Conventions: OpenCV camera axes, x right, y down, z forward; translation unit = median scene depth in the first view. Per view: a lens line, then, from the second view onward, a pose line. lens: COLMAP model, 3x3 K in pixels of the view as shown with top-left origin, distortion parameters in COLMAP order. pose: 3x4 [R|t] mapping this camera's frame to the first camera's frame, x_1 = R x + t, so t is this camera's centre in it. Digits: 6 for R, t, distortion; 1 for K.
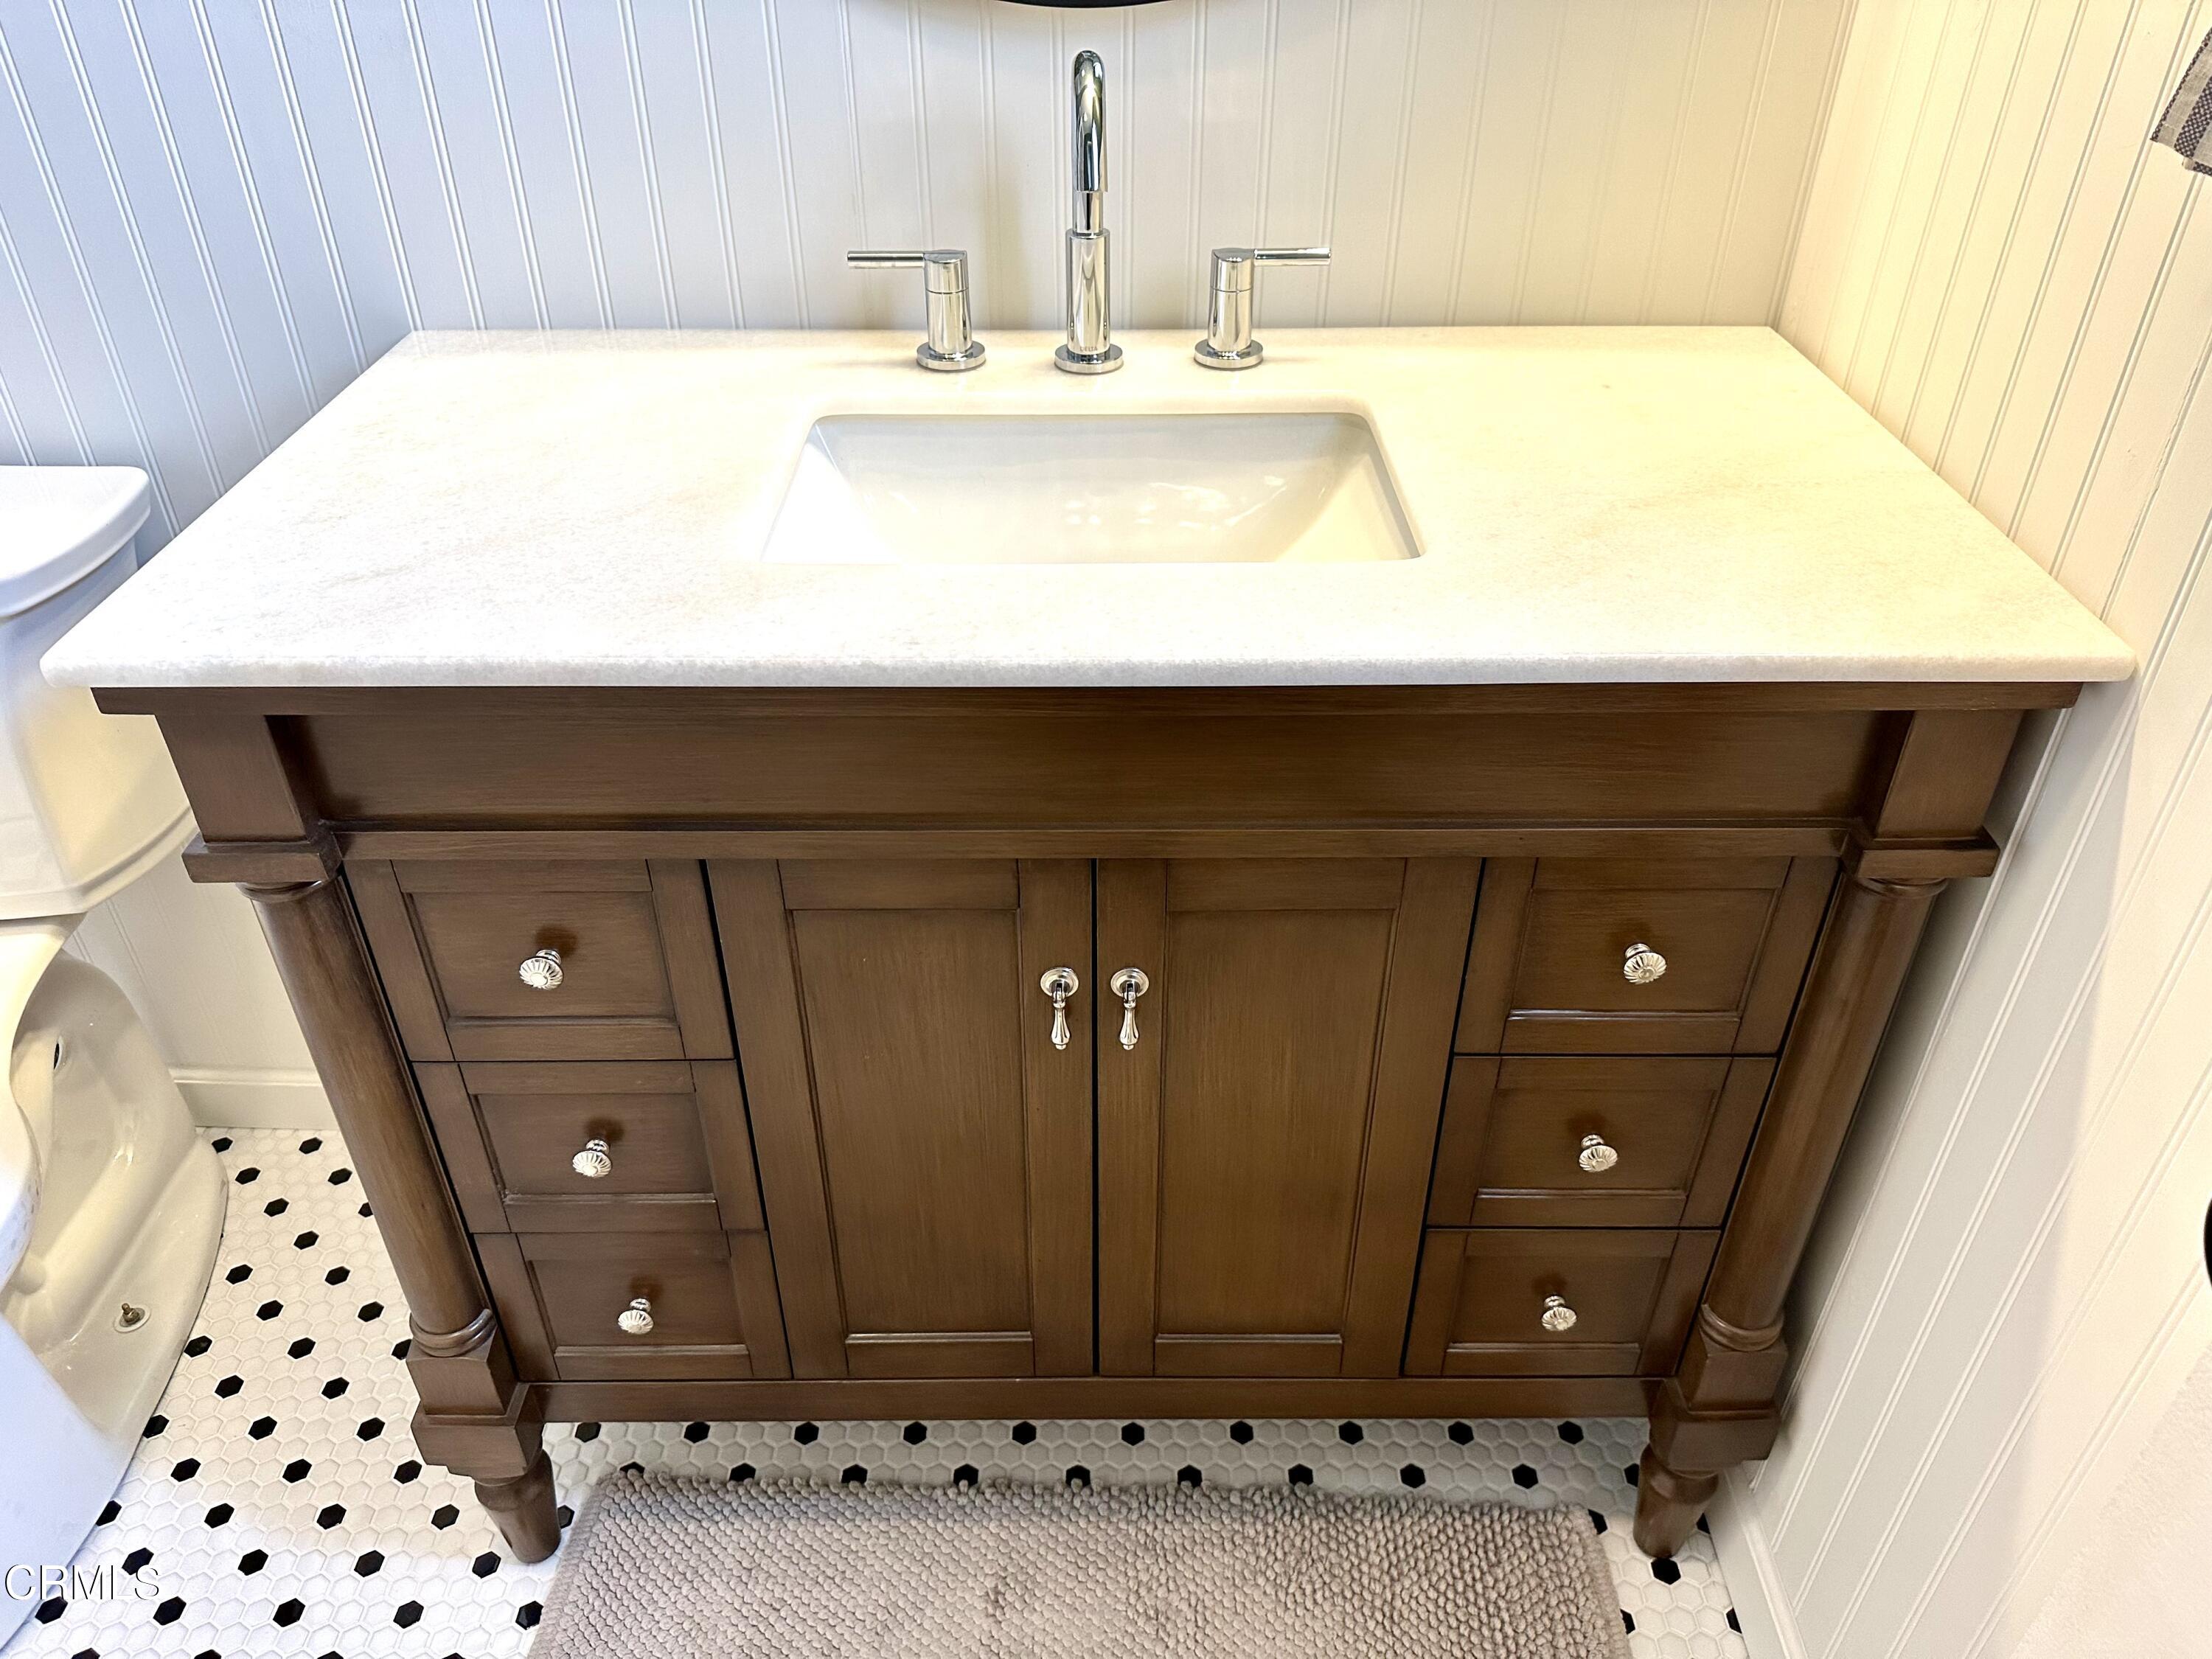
lens RADIAL K [[1550.7, 0, 1104.8], [0, 1550.7, 834.3], [0, 0, 1]] dist [0.108072, -0.171468]
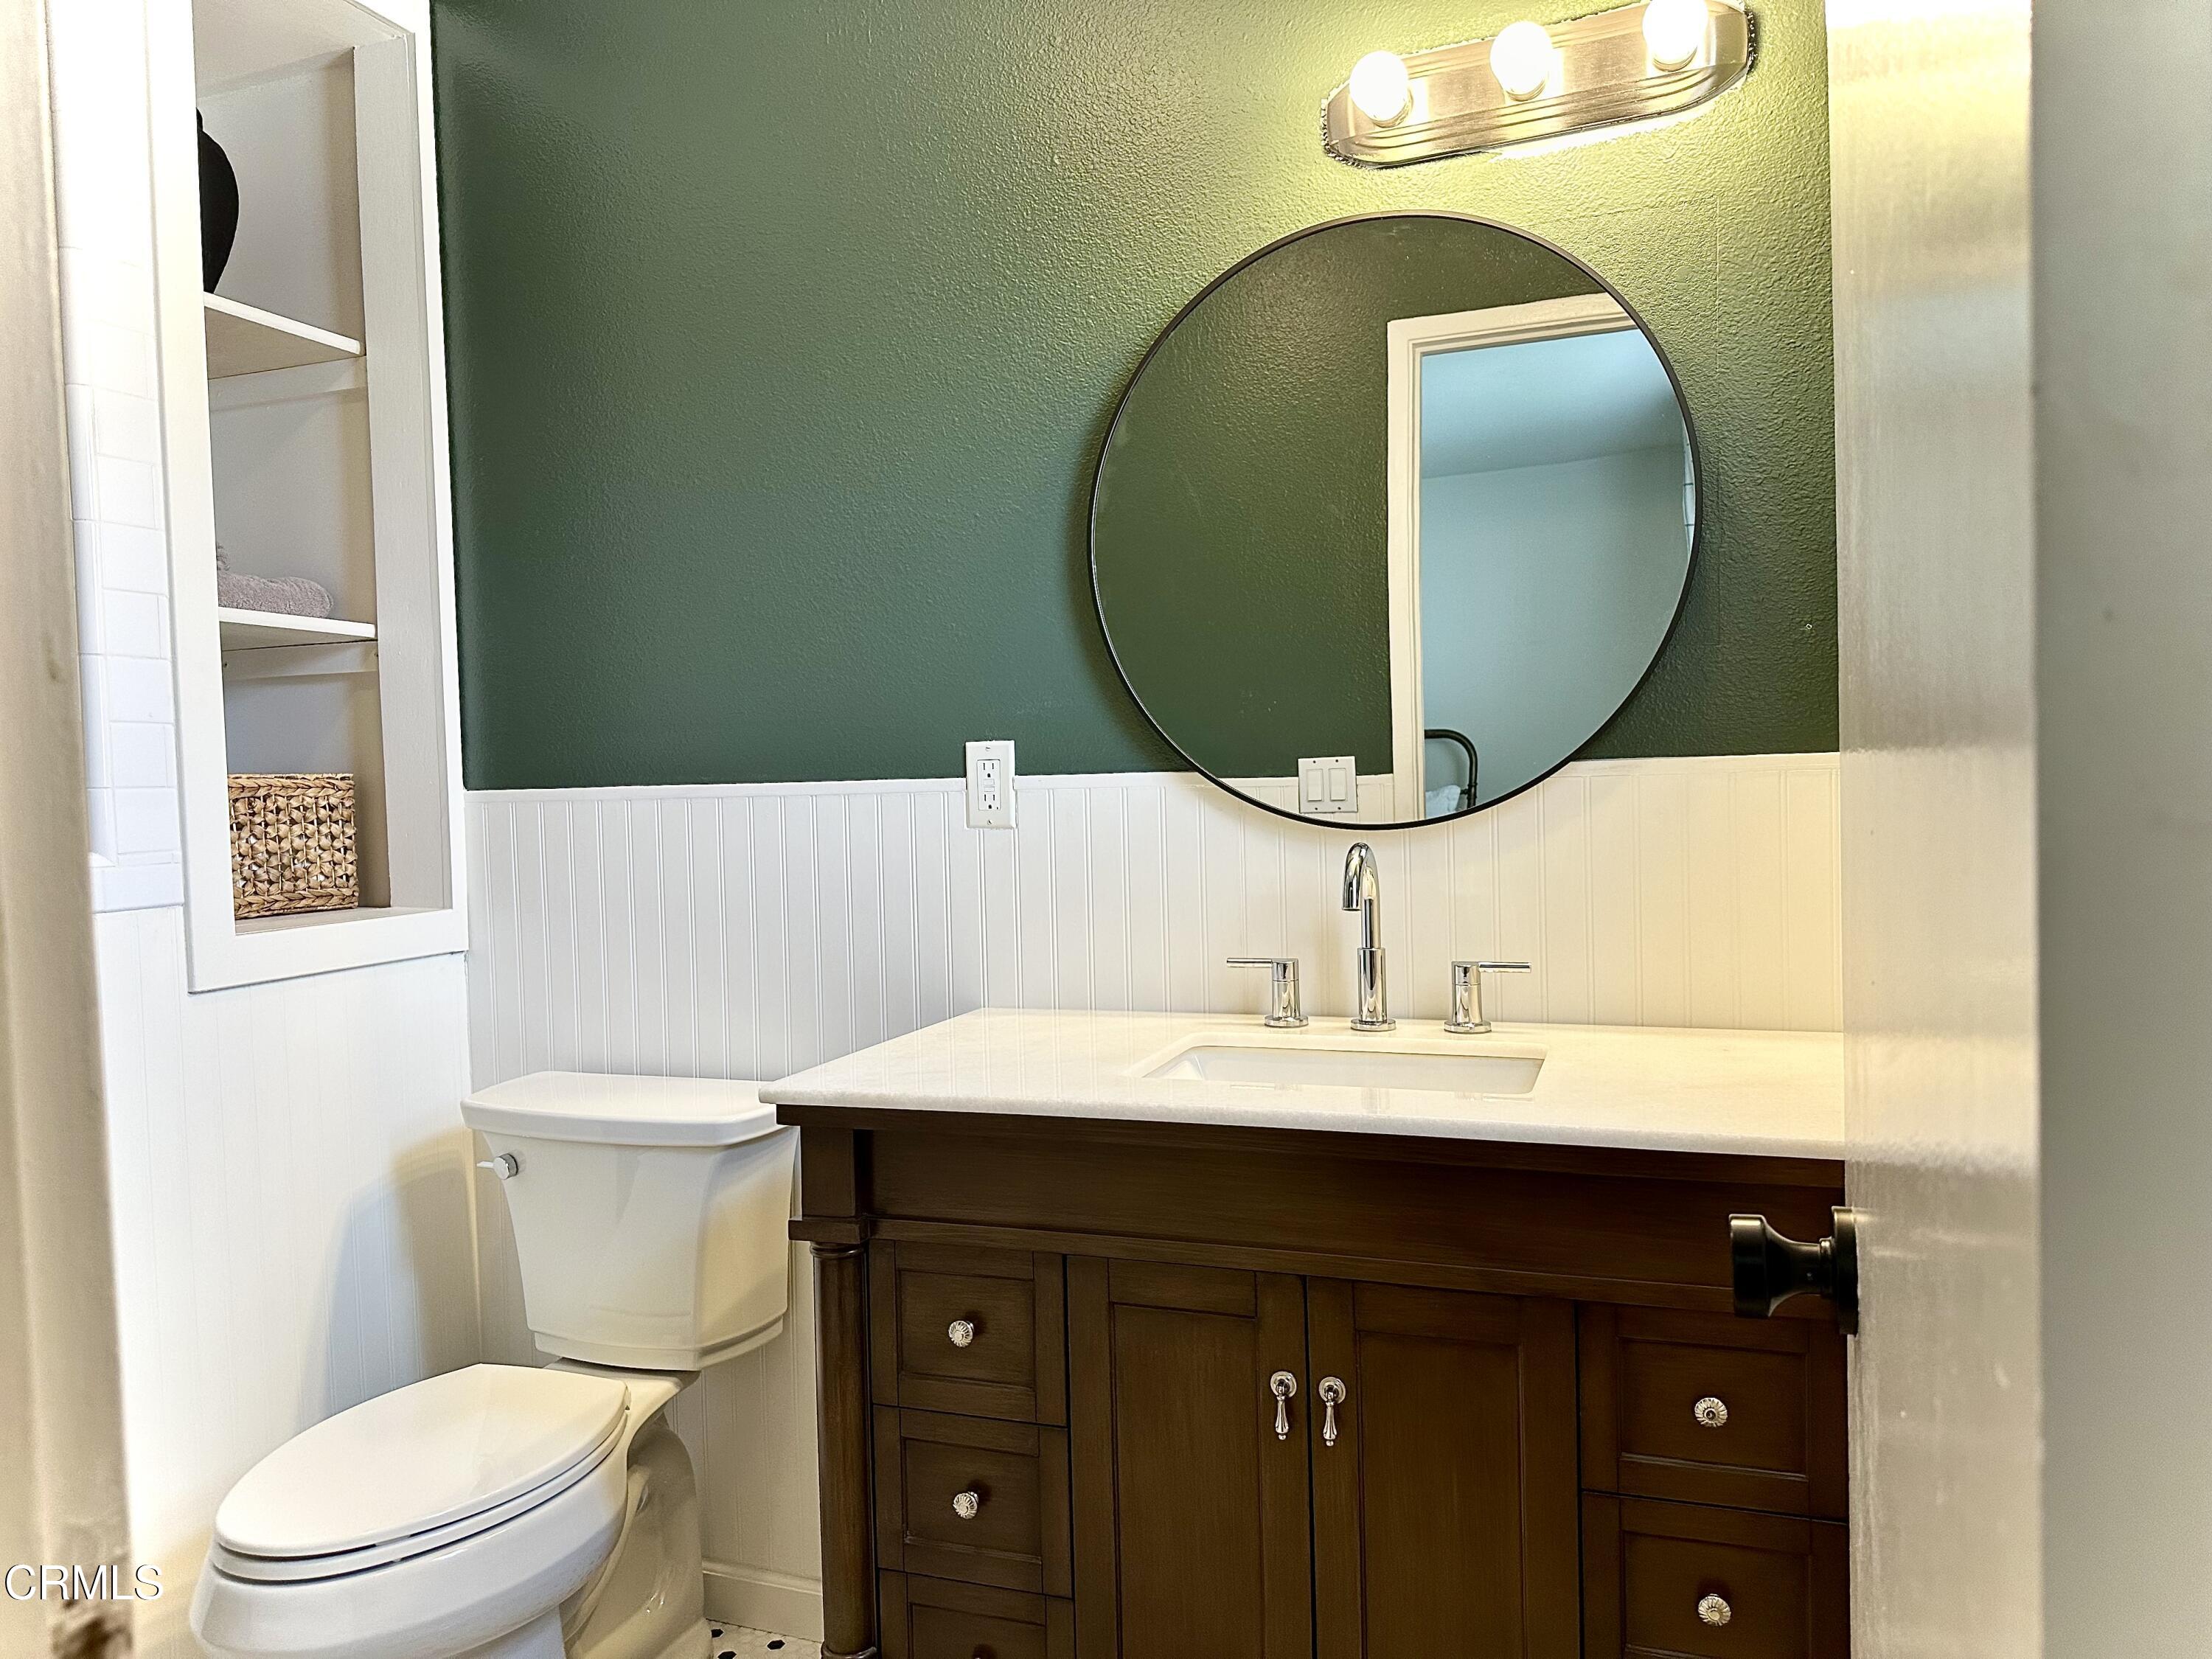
lens RADIAL K [[1550.7, 0, 1104.8], [0, 1550.7, 834.3], [0, 0, 1]] dist [0.108072, -0.171468]
pose [[0.938936, -0.011728, -0.343893, 0.320350], [-0.177578, 0.839529, -0.513476, 0.443136], [0.294730, 0.543189, 0.786180, -0.463387]]
